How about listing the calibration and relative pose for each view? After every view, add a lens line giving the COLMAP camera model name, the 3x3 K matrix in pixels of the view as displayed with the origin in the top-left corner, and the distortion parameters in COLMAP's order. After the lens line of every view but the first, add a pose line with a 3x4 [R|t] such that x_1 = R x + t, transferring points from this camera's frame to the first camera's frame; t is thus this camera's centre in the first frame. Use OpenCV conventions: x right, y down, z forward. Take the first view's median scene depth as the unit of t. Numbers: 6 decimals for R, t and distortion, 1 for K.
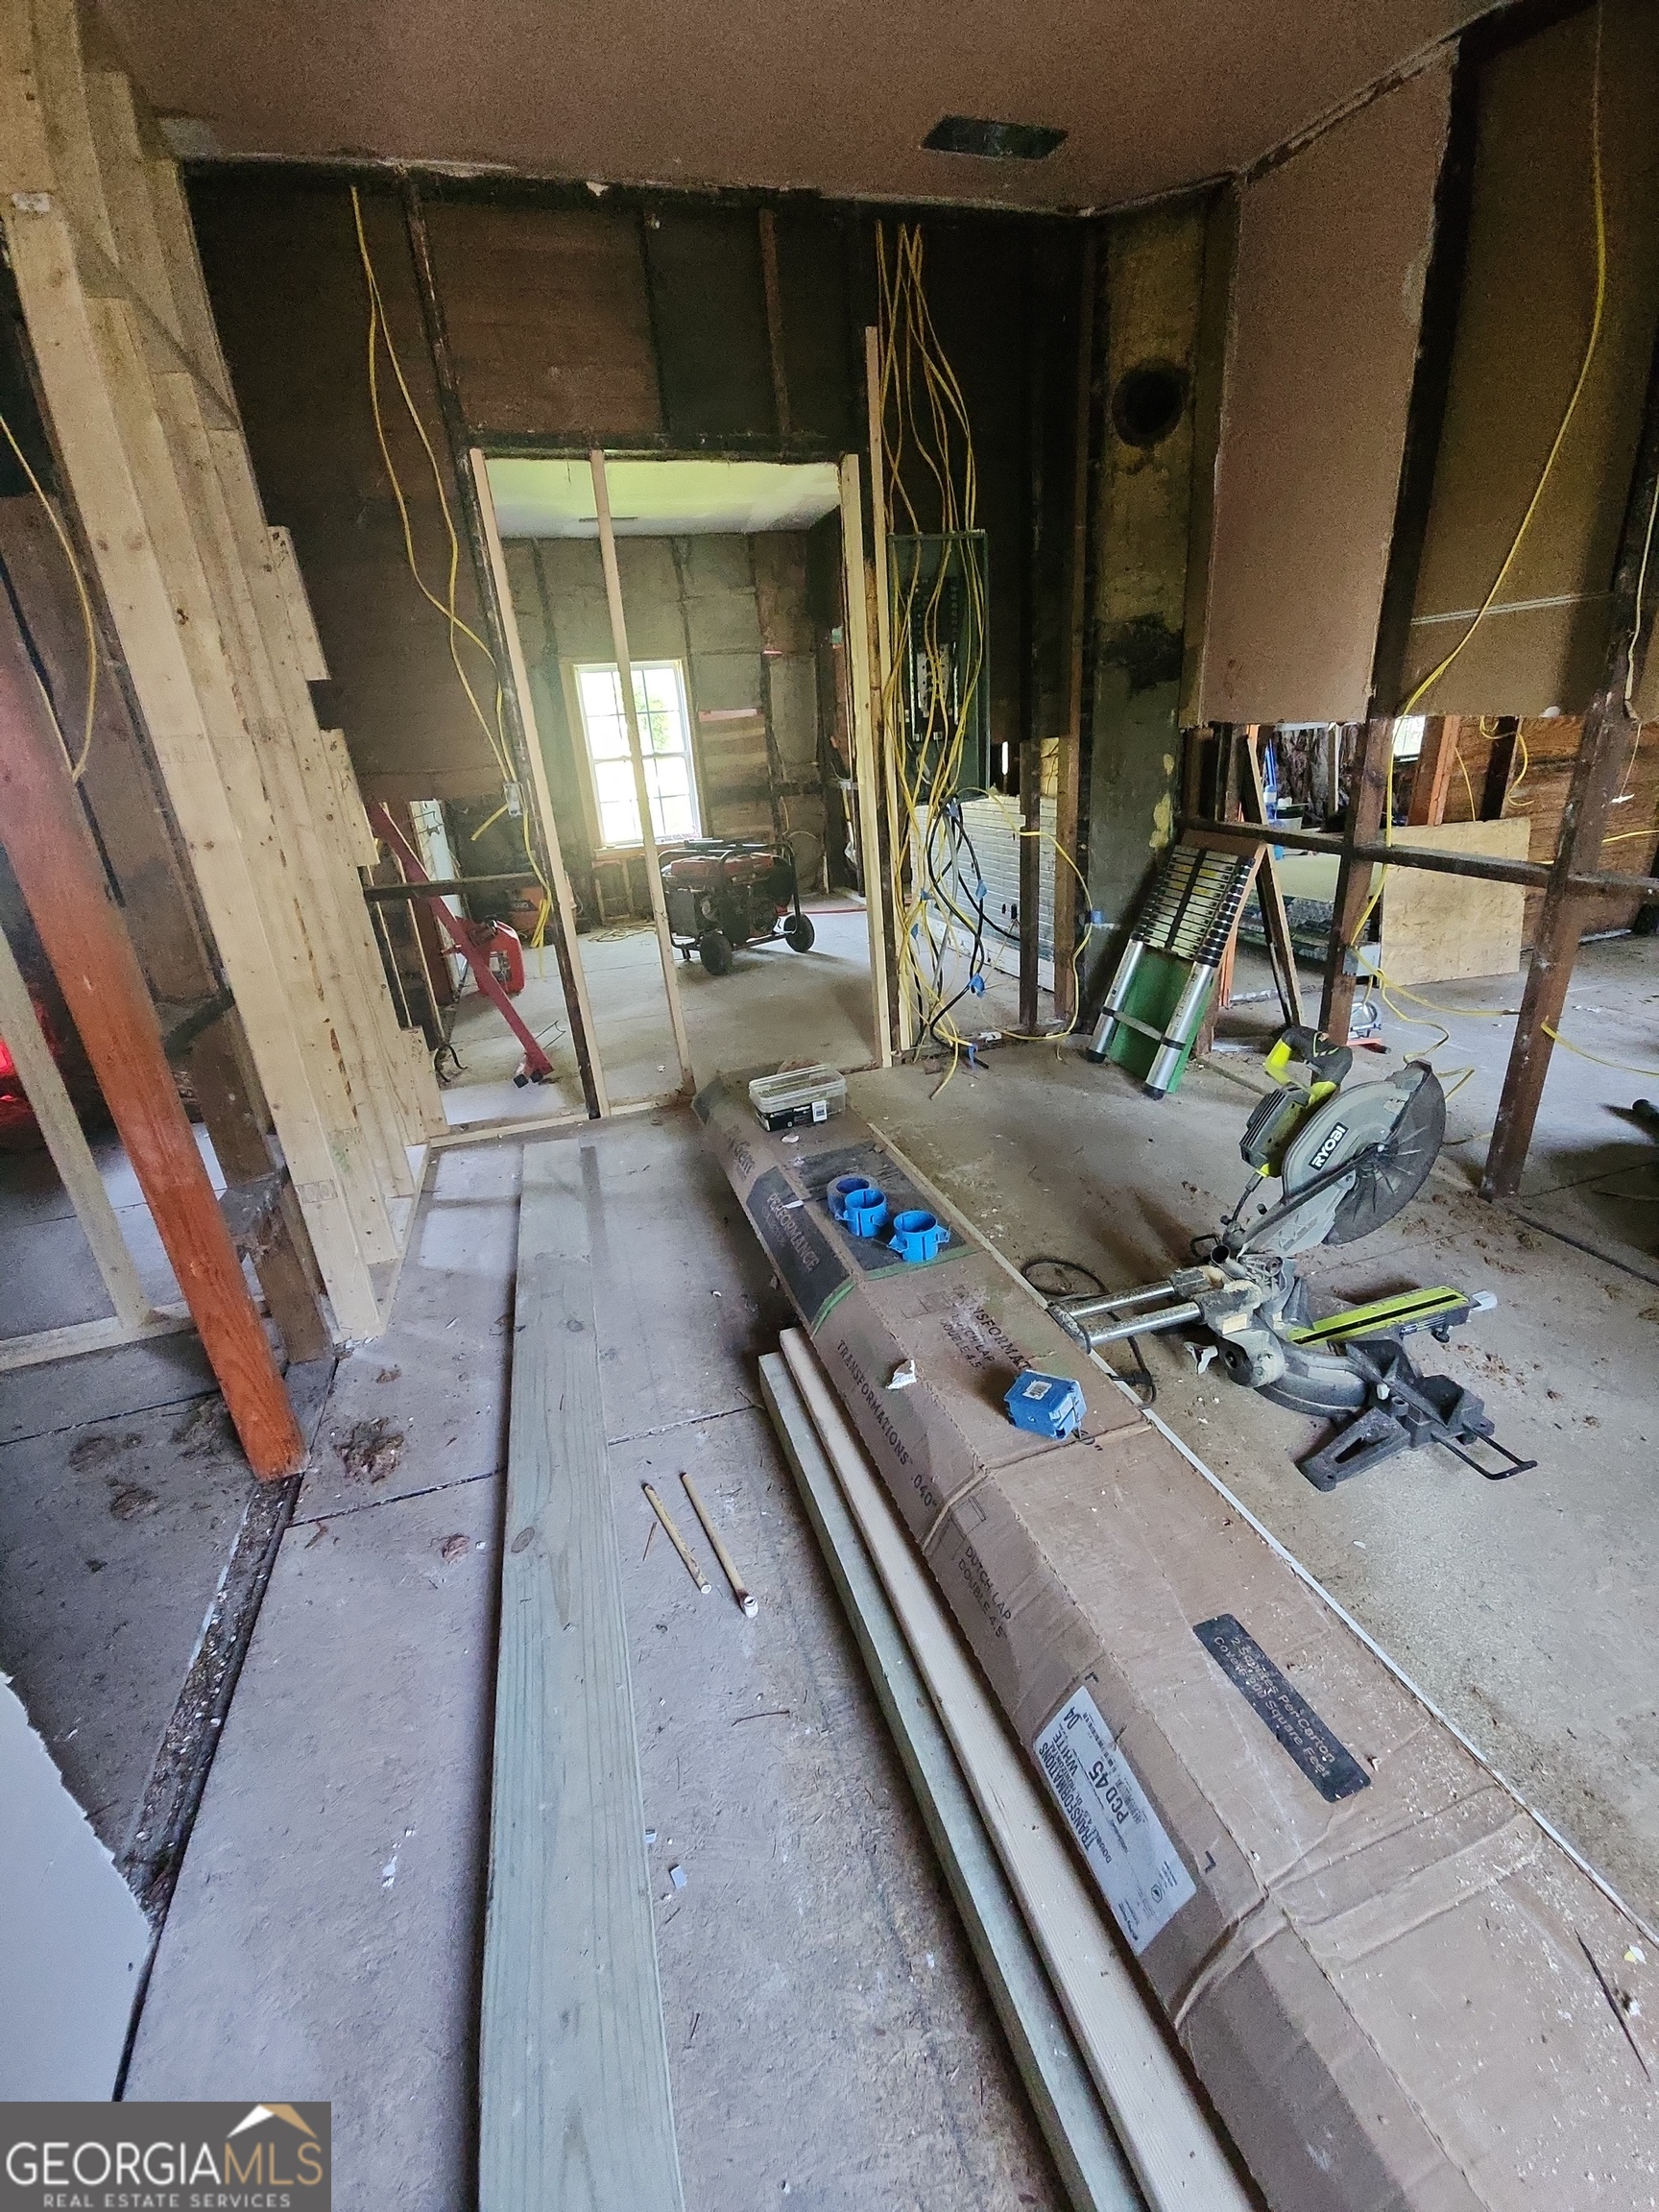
lens RADIAL K [[908.6, 0, 829.5], [0, 908.6, 1106.0], [0, 0, 1]] dist [-0.000902, -0.000077]
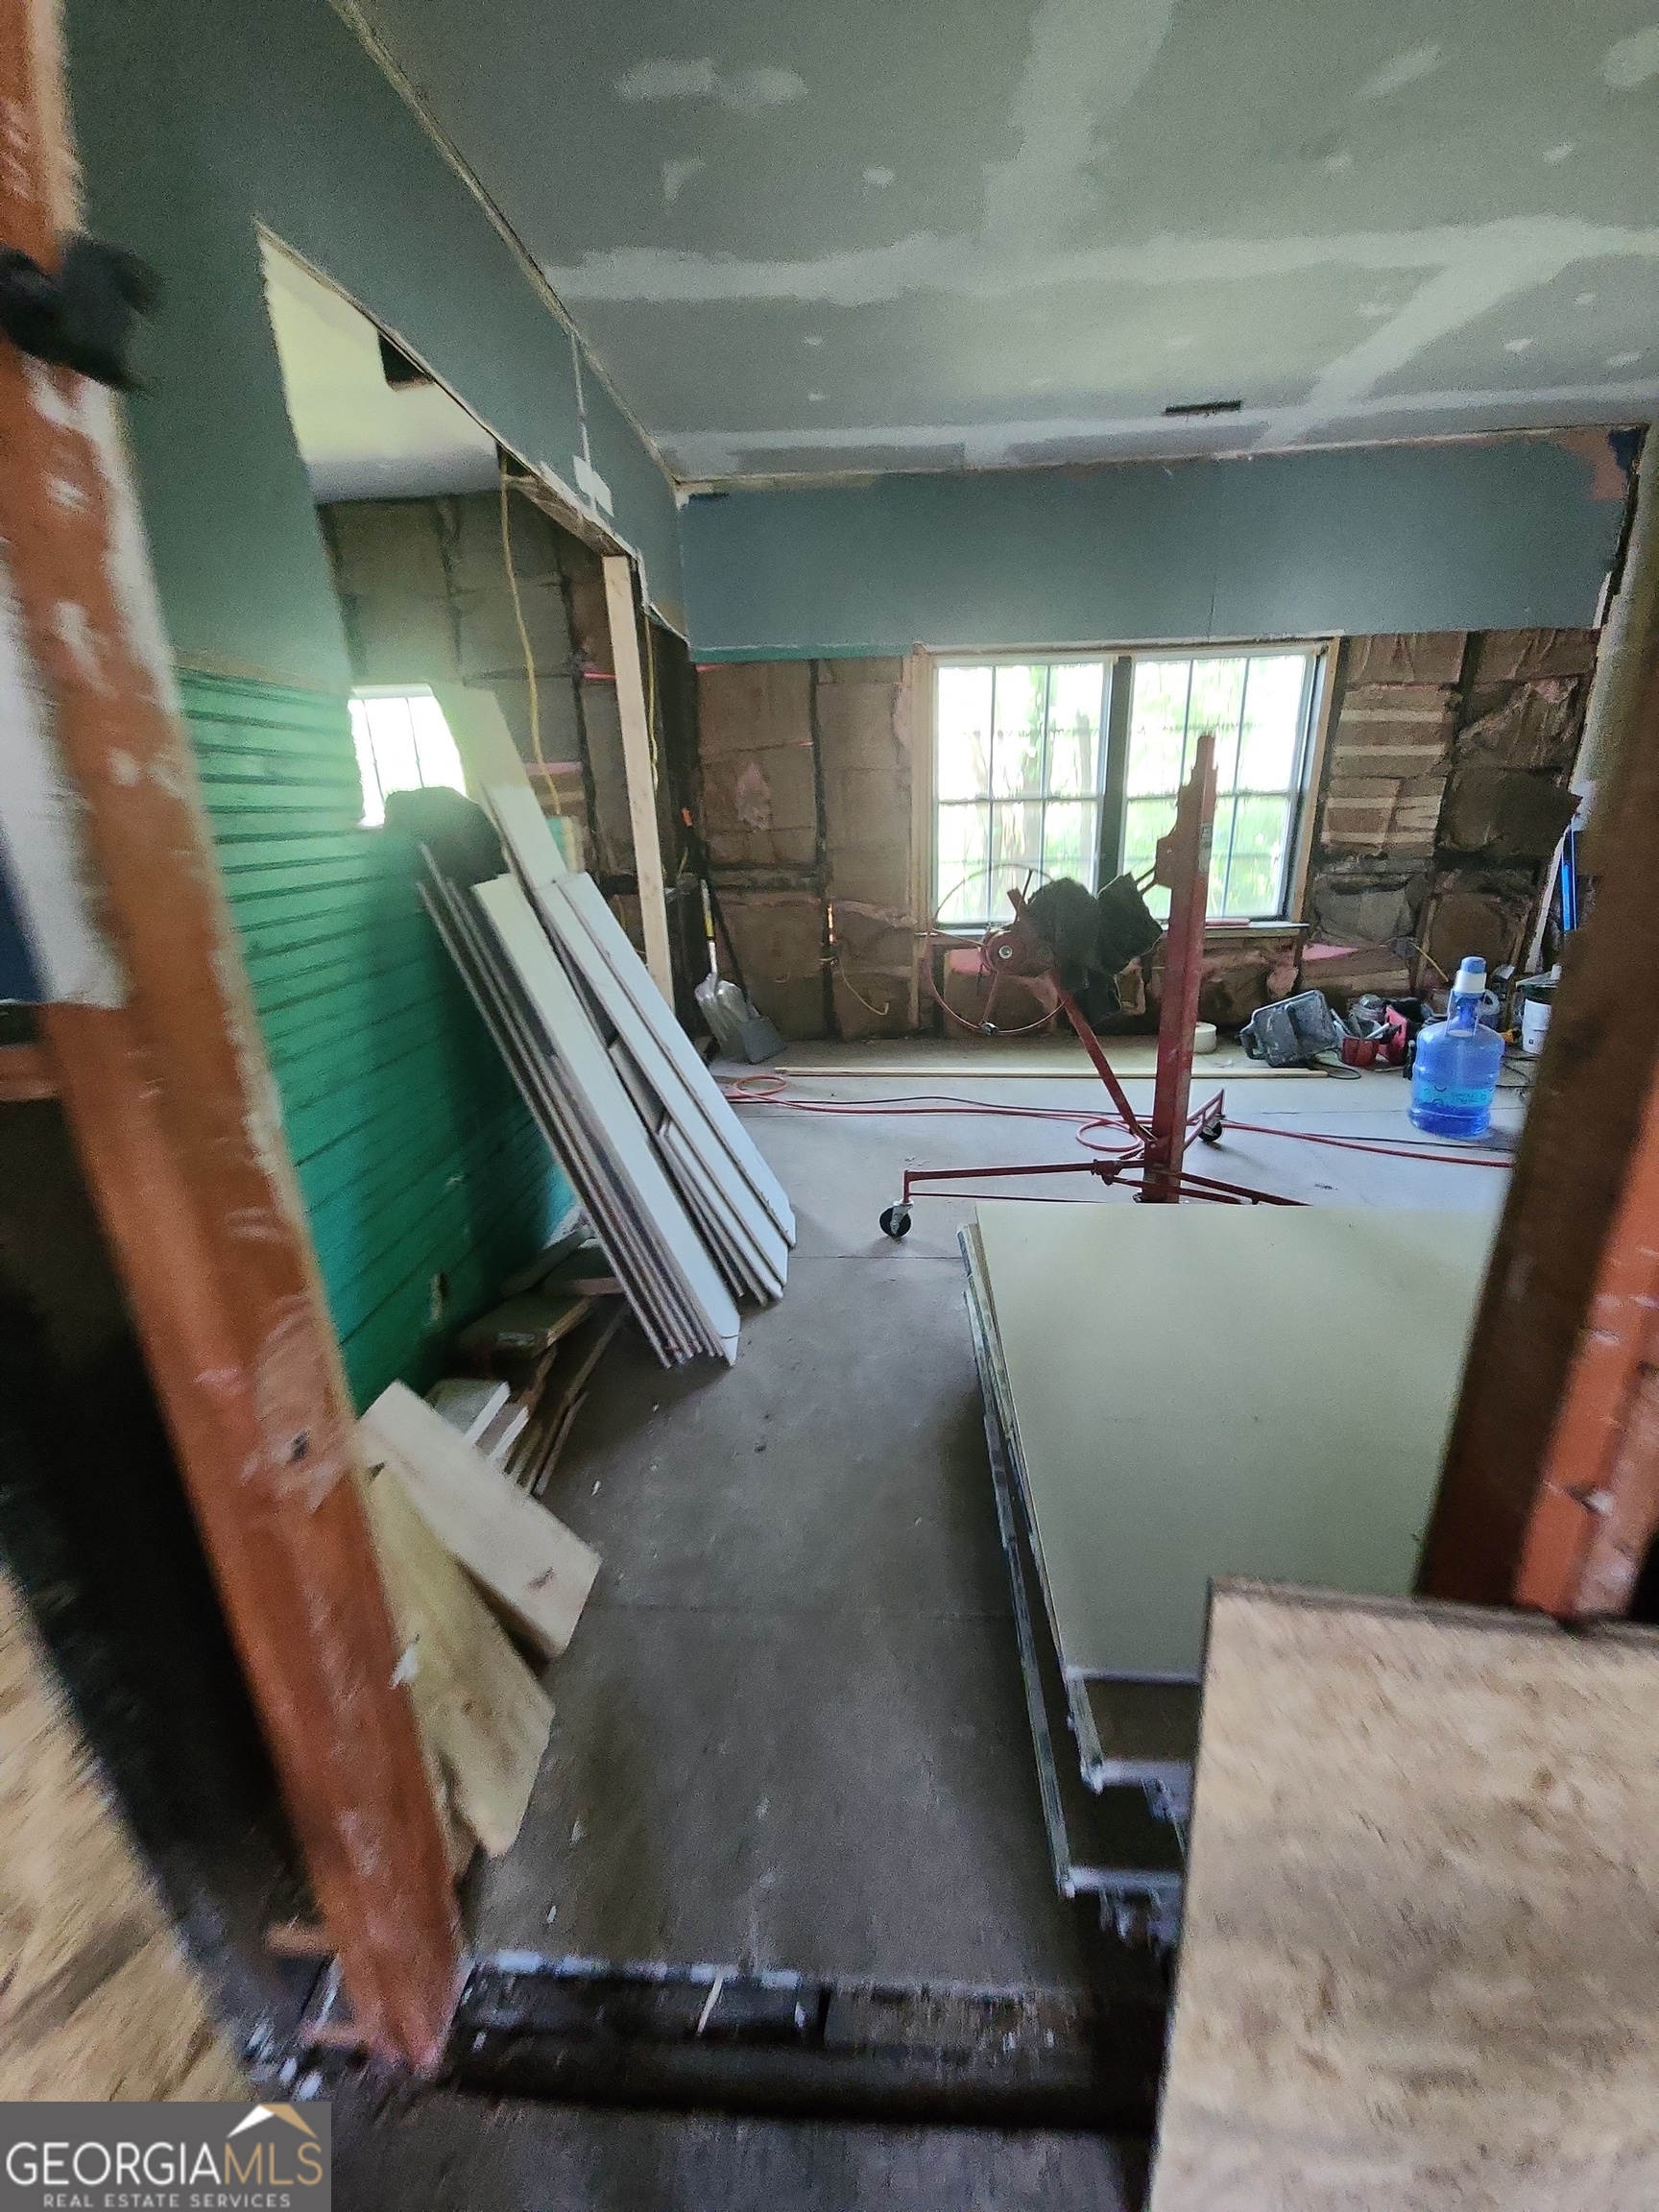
lens RADIAL K [[899.9, 0, 829.5], [0, 899.9, 1106.0], [0, 0, 1]] dist [-0.002110, -0.000523]
pose [[0.934832, 0.157773, -0.318114, 0.340065], [-0.165163, 0.986259, 0.003788, -0.229850], [0.314340, 0.048999, 0.948045, 0.465161]]
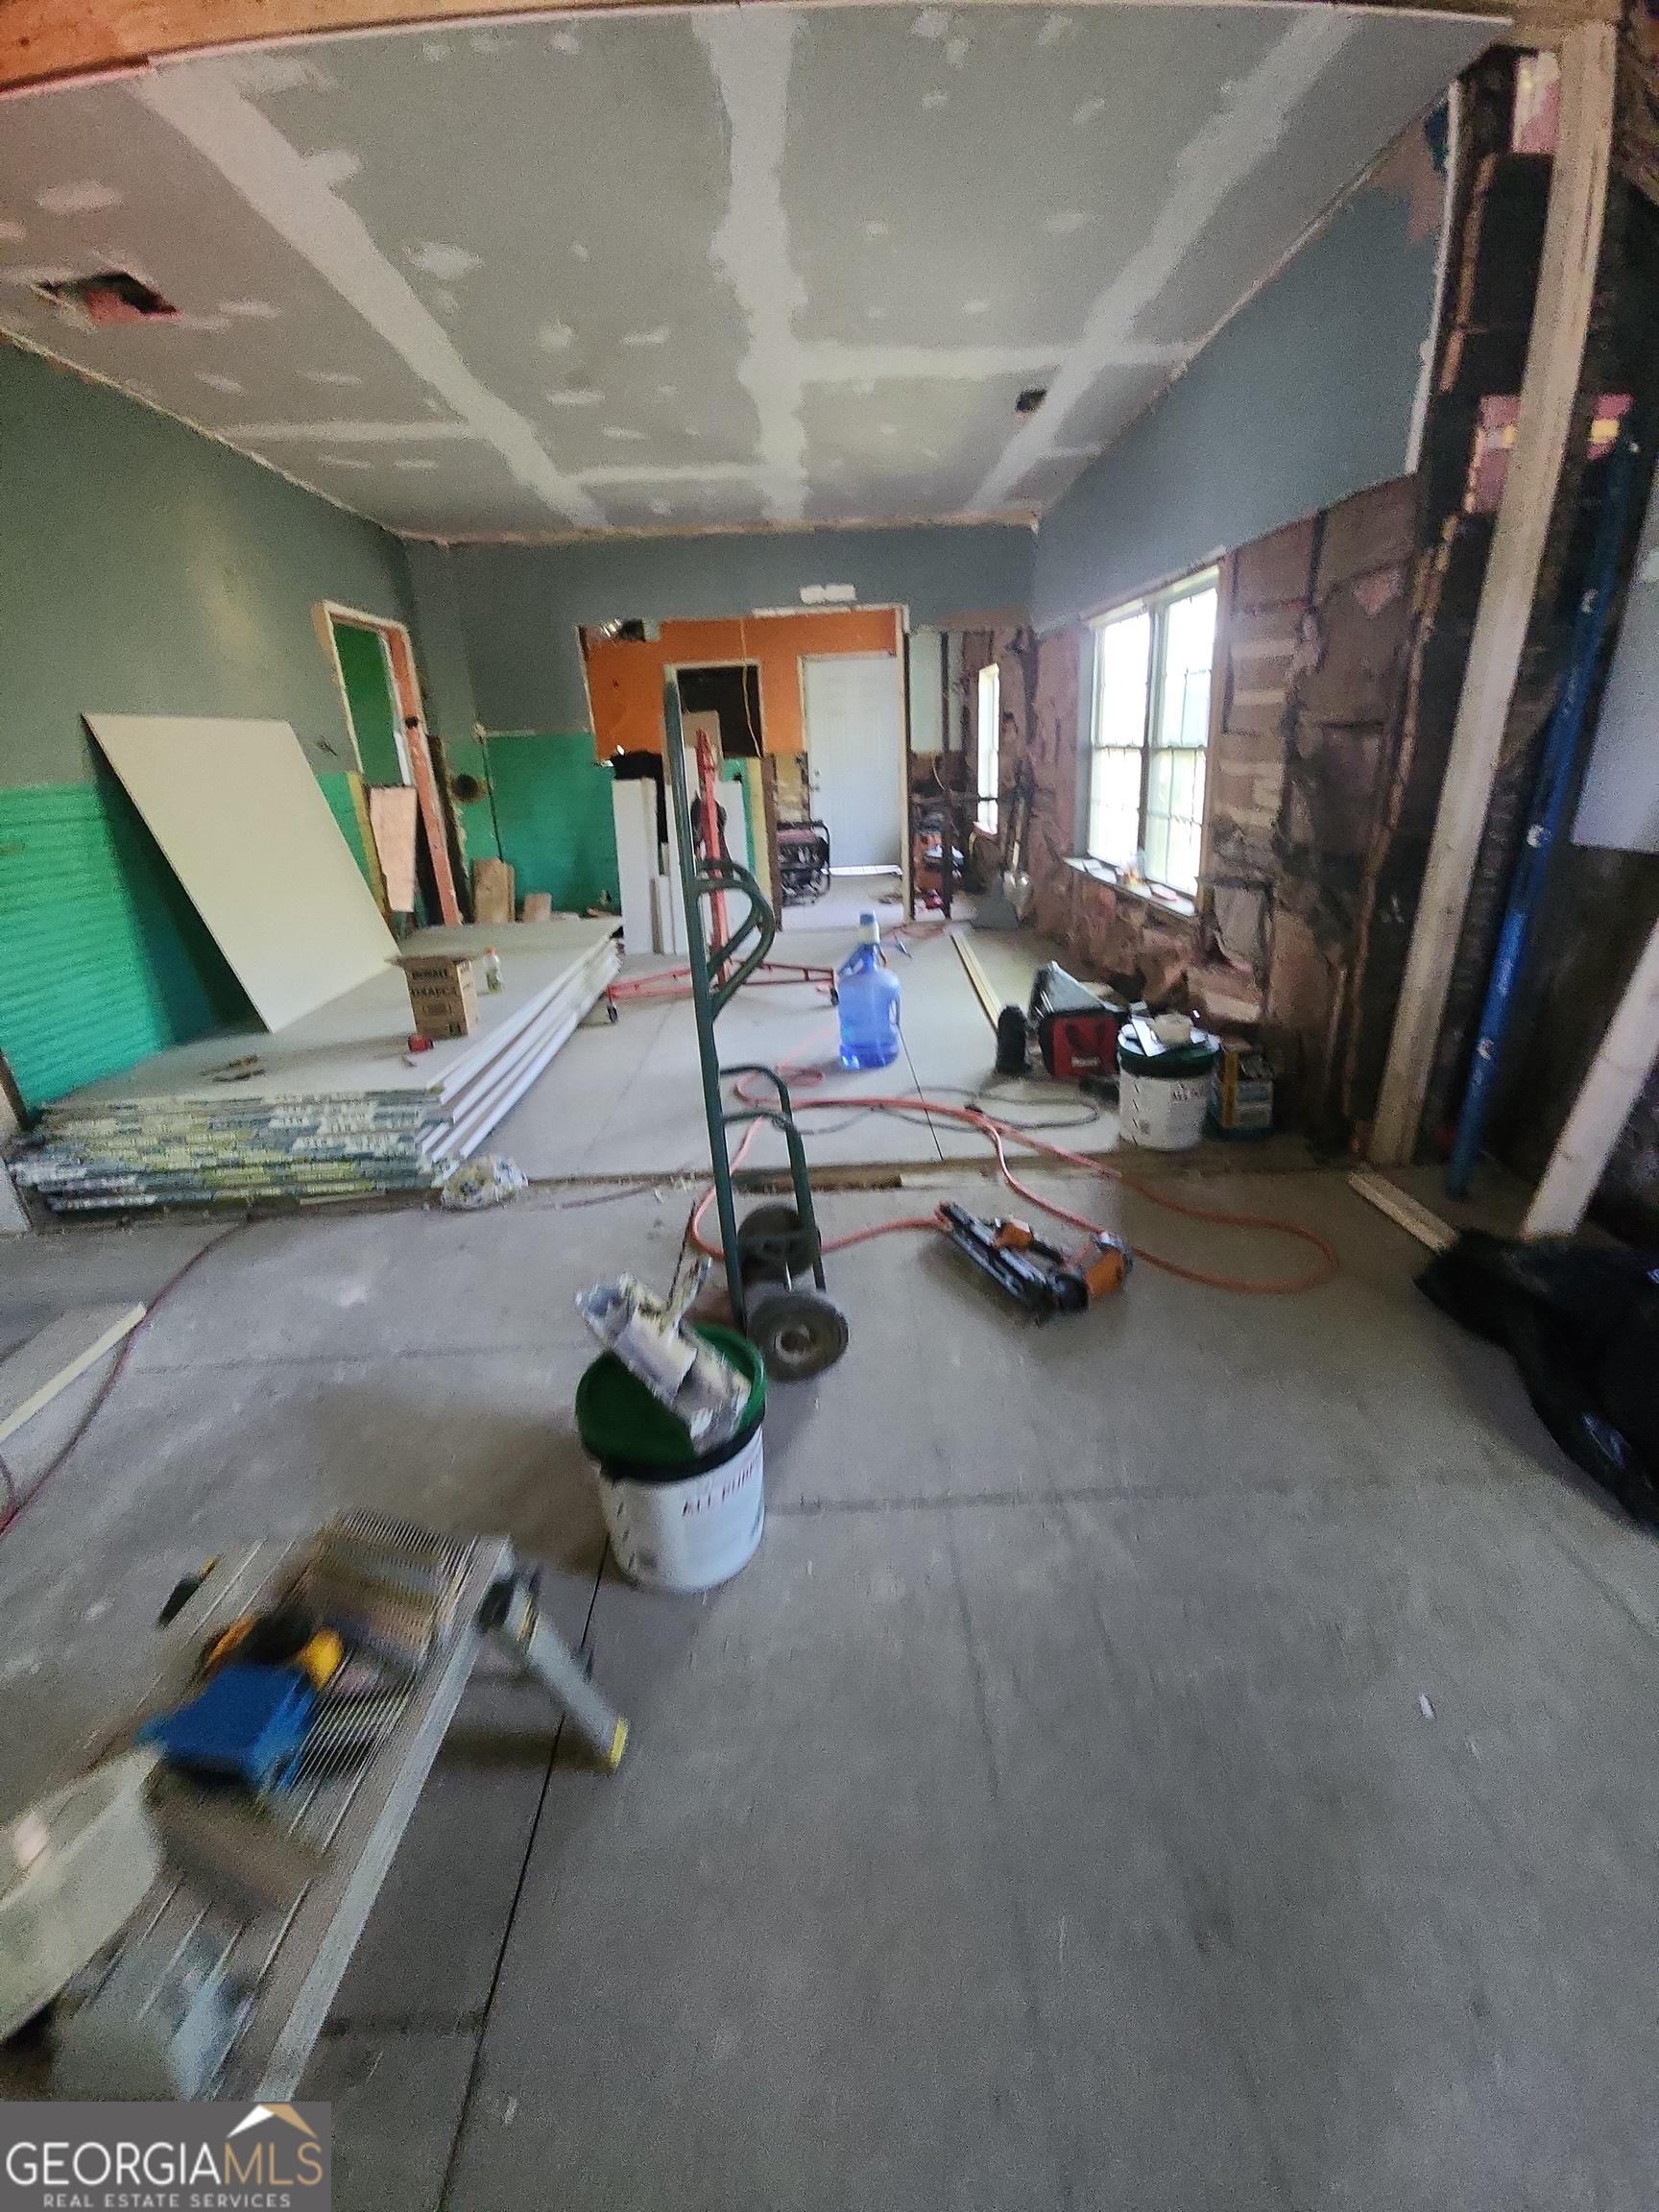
lens RADIAL K [[908.6, 0, 829.5], [0, 908.6, 1106.0], [0, 0, 1]] dist [-0.000902, -0.000077]
pose [[-0.286610, 0.434303, -0.853953, 1.006848], [-0.291060, 0.809745, 0.509507, -0.535907], [0.912764, 0.394582, -0.105673, 1.091626]]
